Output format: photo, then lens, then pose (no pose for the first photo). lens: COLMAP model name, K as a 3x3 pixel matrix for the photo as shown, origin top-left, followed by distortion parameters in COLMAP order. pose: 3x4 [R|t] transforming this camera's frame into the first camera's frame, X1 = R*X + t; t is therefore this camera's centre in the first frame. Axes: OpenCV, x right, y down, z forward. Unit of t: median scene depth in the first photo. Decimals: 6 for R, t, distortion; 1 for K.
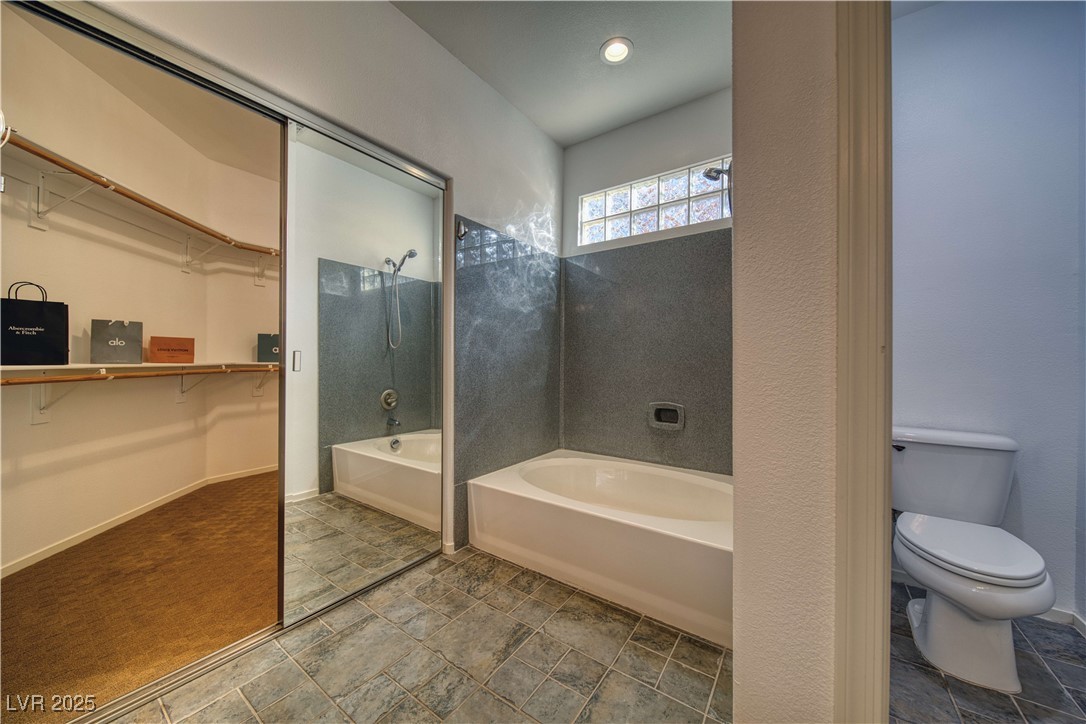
lens RADIAL K [[379.9, 0, 542.9], [0, 379.9, 360.5], [0, 0, 1]] dist [0.001085, -0.002254]
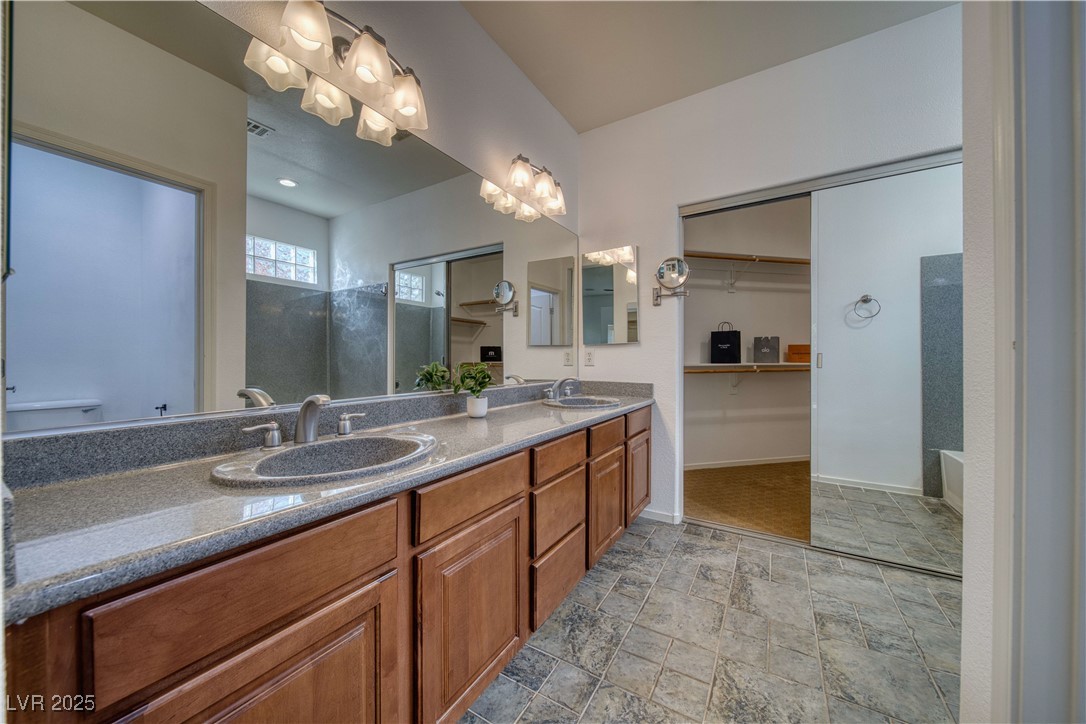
lens RADIAL K [[379.9, 0, 542.9], [0, 379.9, 360.5], [0, 0, 1]] dist [0.001085, -0.002254]
pose [[0.063798, -0.005160, -0.997949, 0.518013], [0.003308, 0.999982, -0.004959, 0.003206], [0.997957, -0.002985, 0.063814, -0.080797]]
